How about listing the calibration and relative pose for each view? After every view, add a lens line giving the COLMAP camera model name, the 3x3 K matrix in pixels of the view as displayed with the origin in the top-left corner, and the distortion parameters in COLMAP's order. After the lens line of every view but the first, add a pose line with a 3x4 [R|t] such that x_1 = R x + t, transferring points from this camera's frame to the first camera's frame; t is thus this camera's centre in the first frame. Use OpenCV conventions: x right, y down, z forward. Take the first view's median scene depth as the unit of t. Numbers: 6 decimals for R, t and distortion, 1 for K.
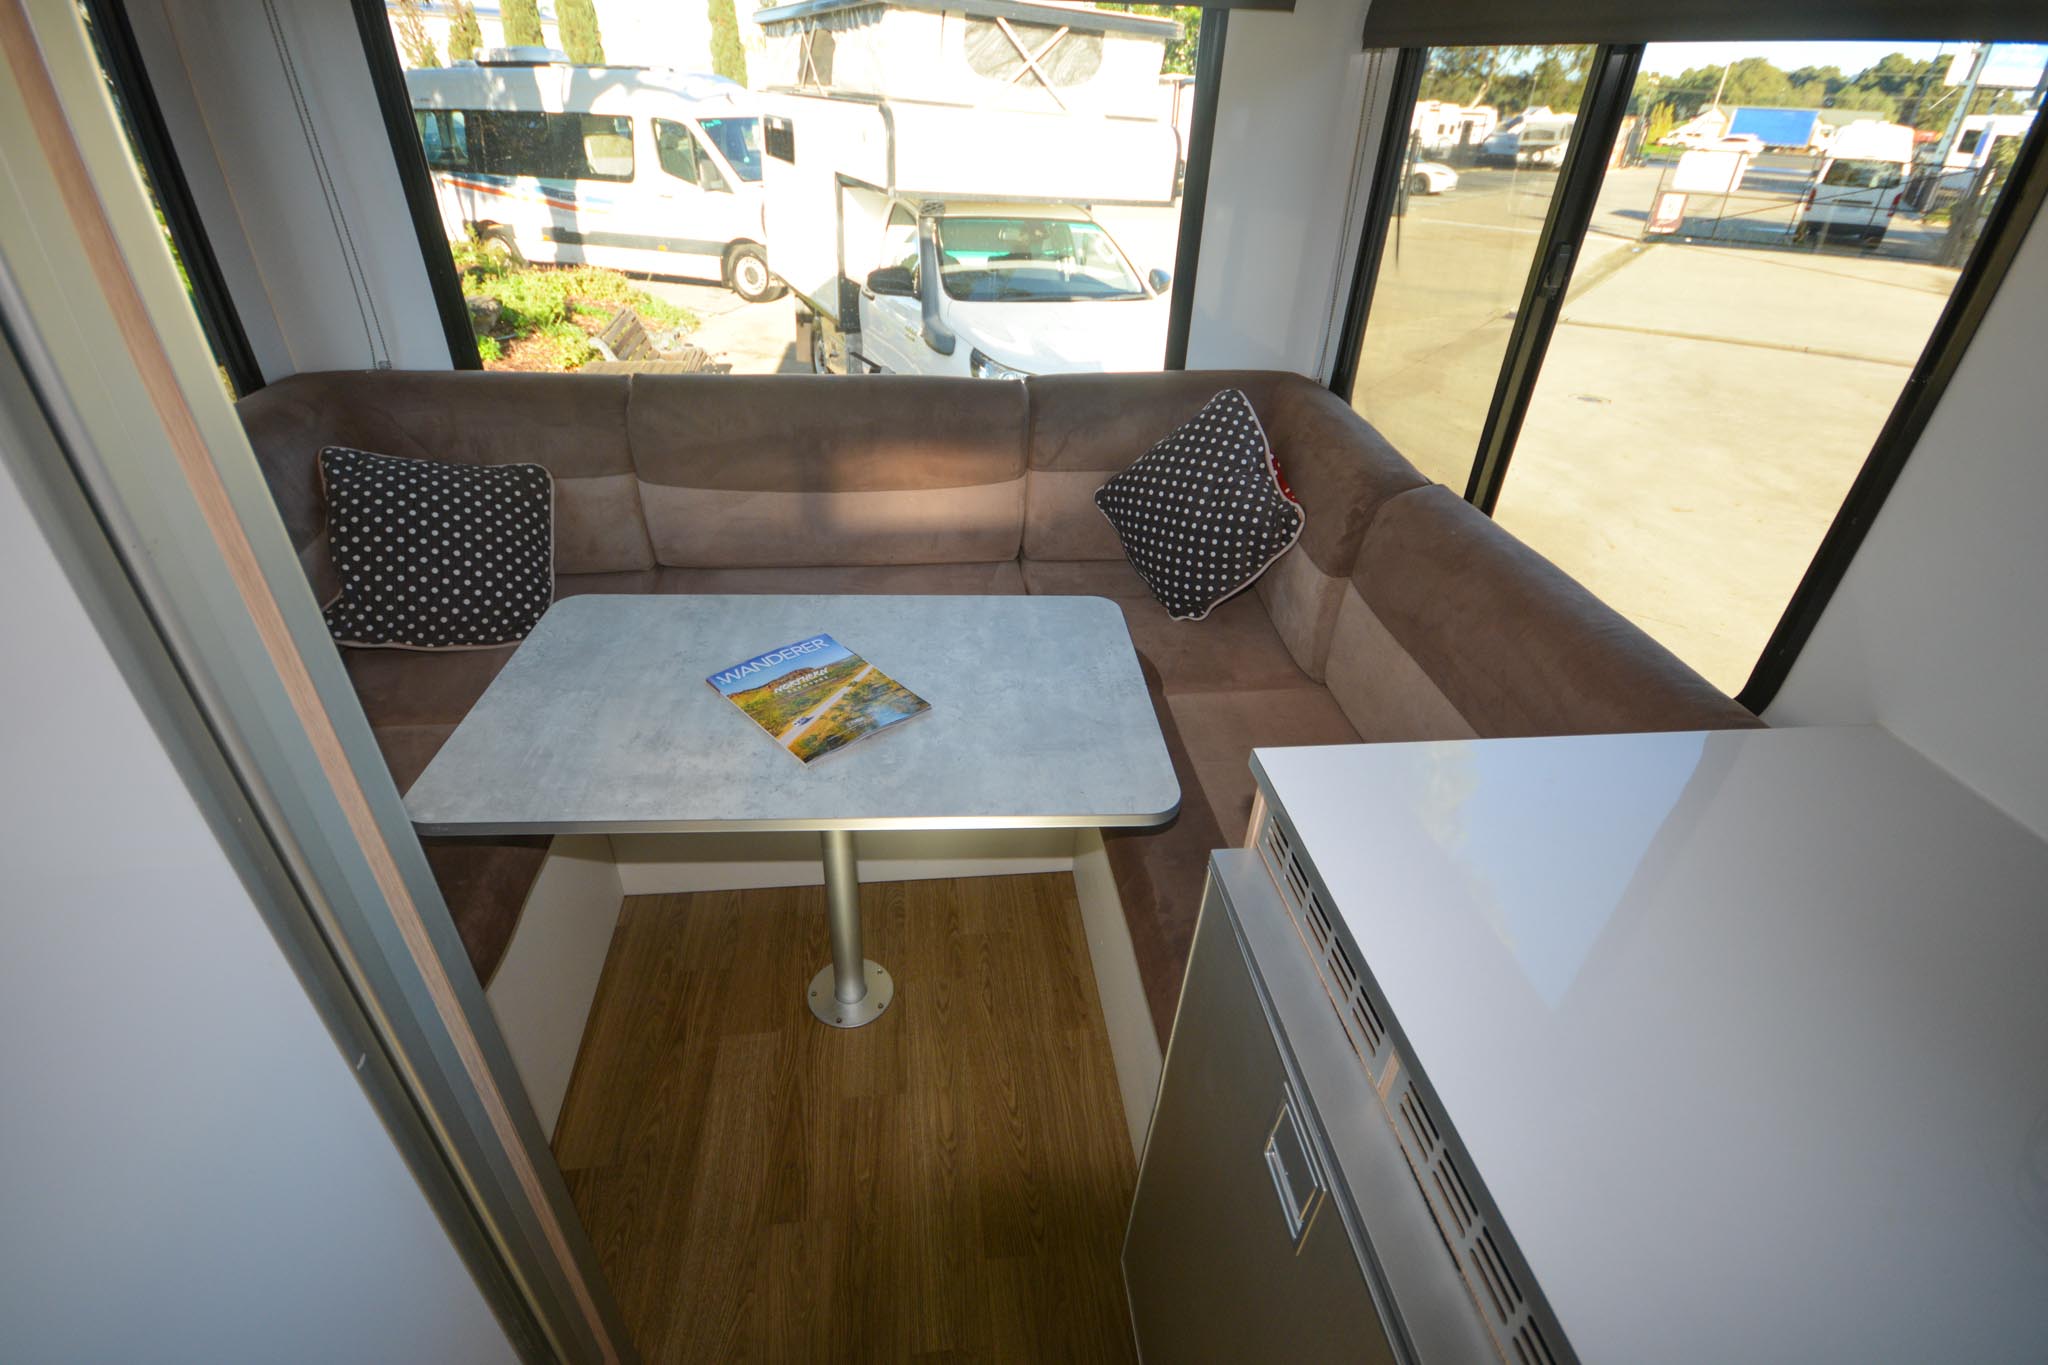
lens RADIAL K [[937.1, 0, 1024.0], [0, 937.1, 682.5], [0, 0, 1]] dist [0.012356, -0.012550]
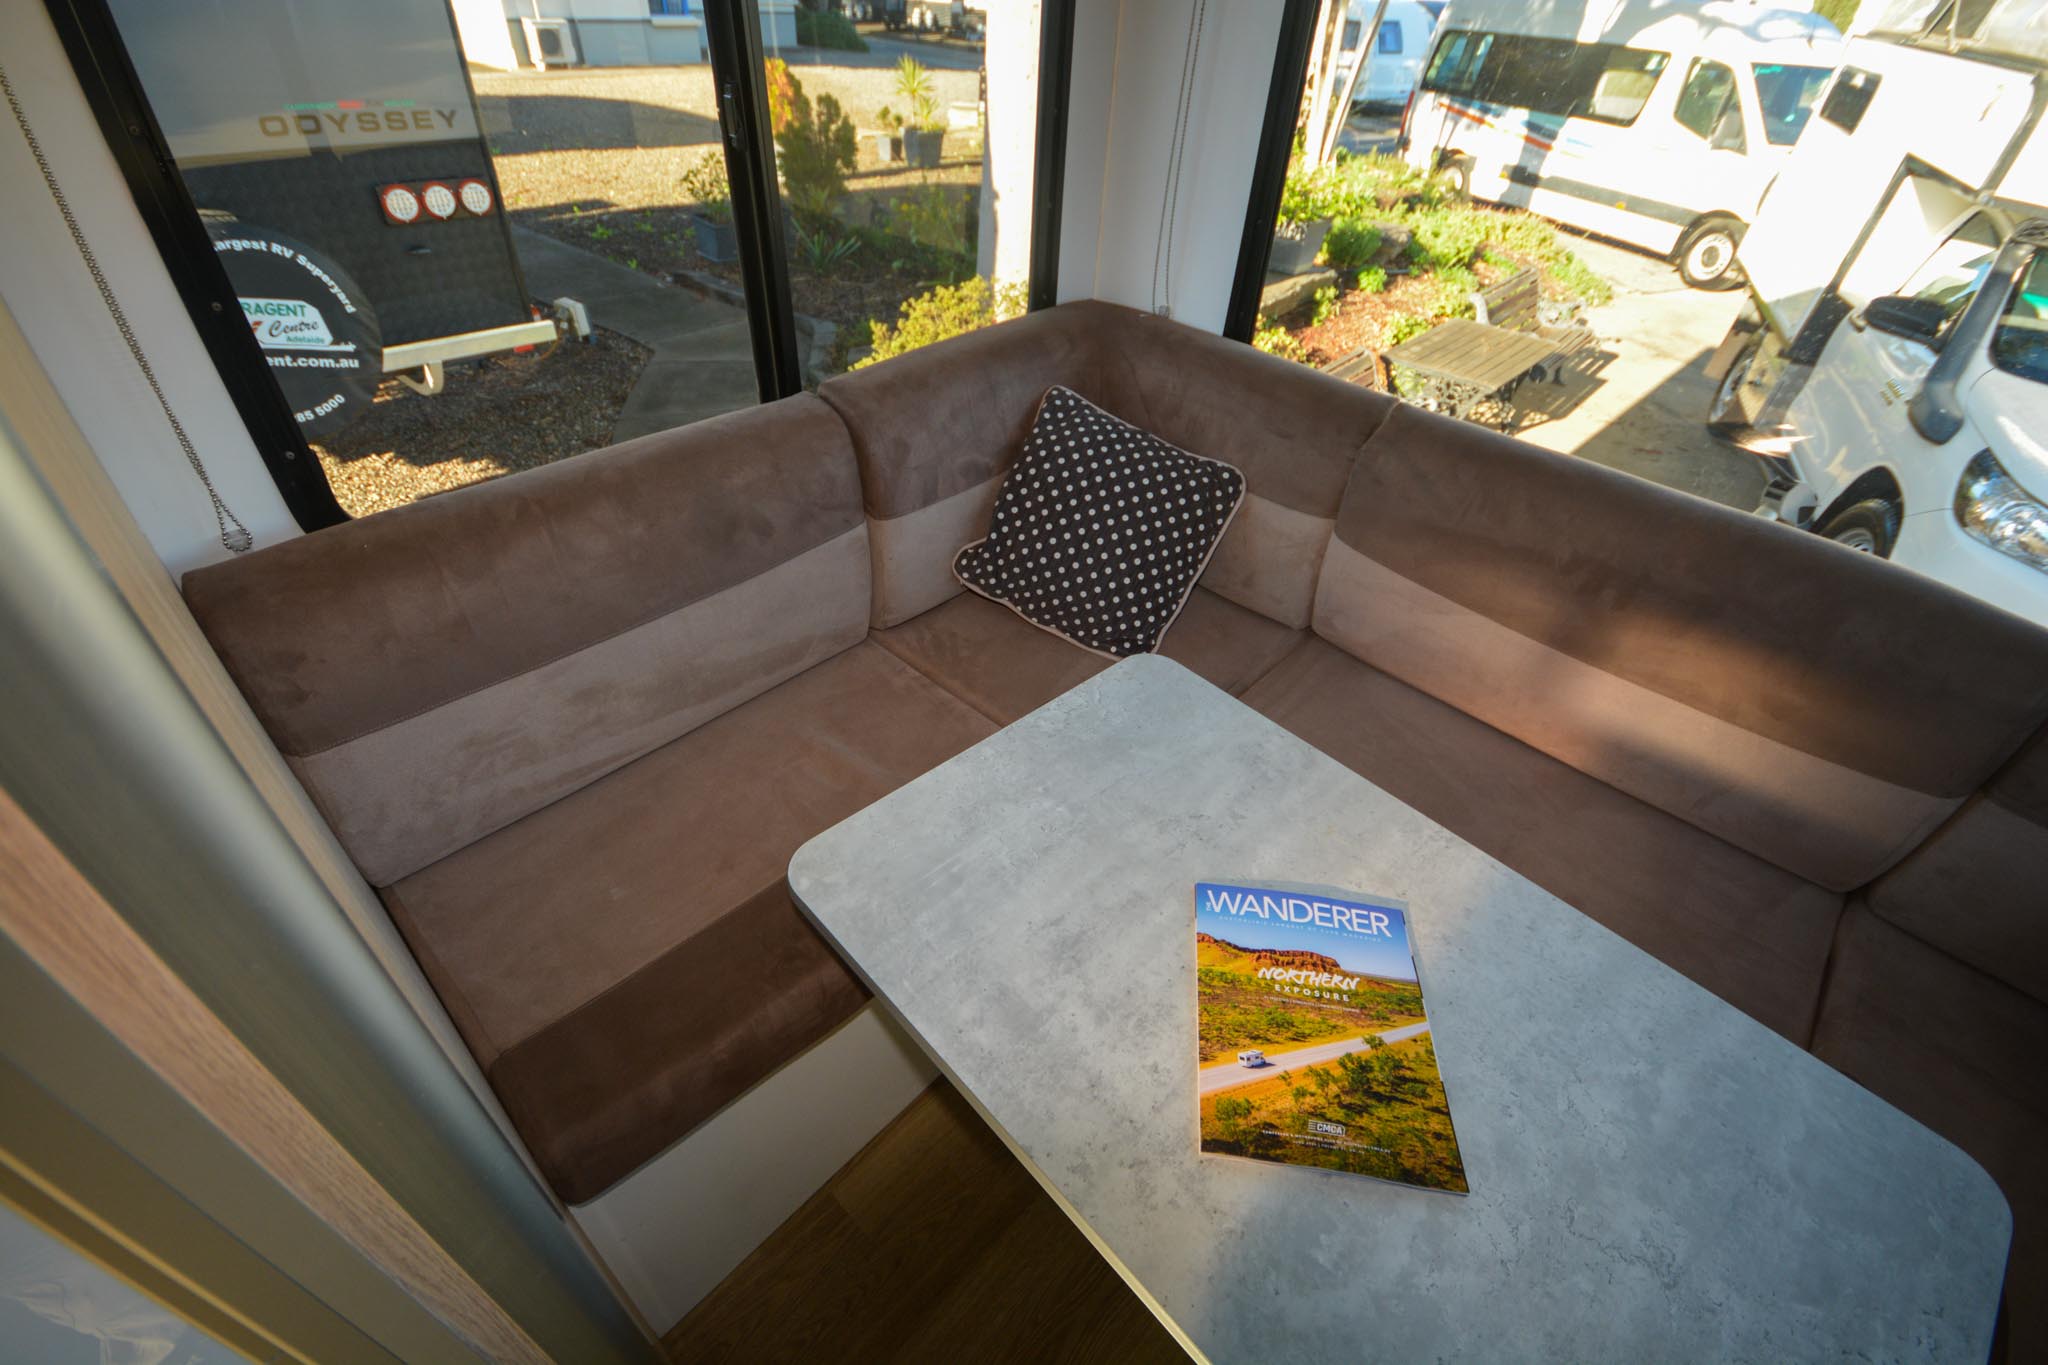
lens RADIAL K [[887.4, 0, 1024.0], [0, 887.4, 682.5], [0, 0, 1]] dist [0.010041, -0.014554]
pose [[0.628752, 0.490002, -0.603796, -0.021724], [-0.439009, 0.864580, 0.244484, -0.054637], [0.641827, 0.111352, 0.758721, 0.093099]]
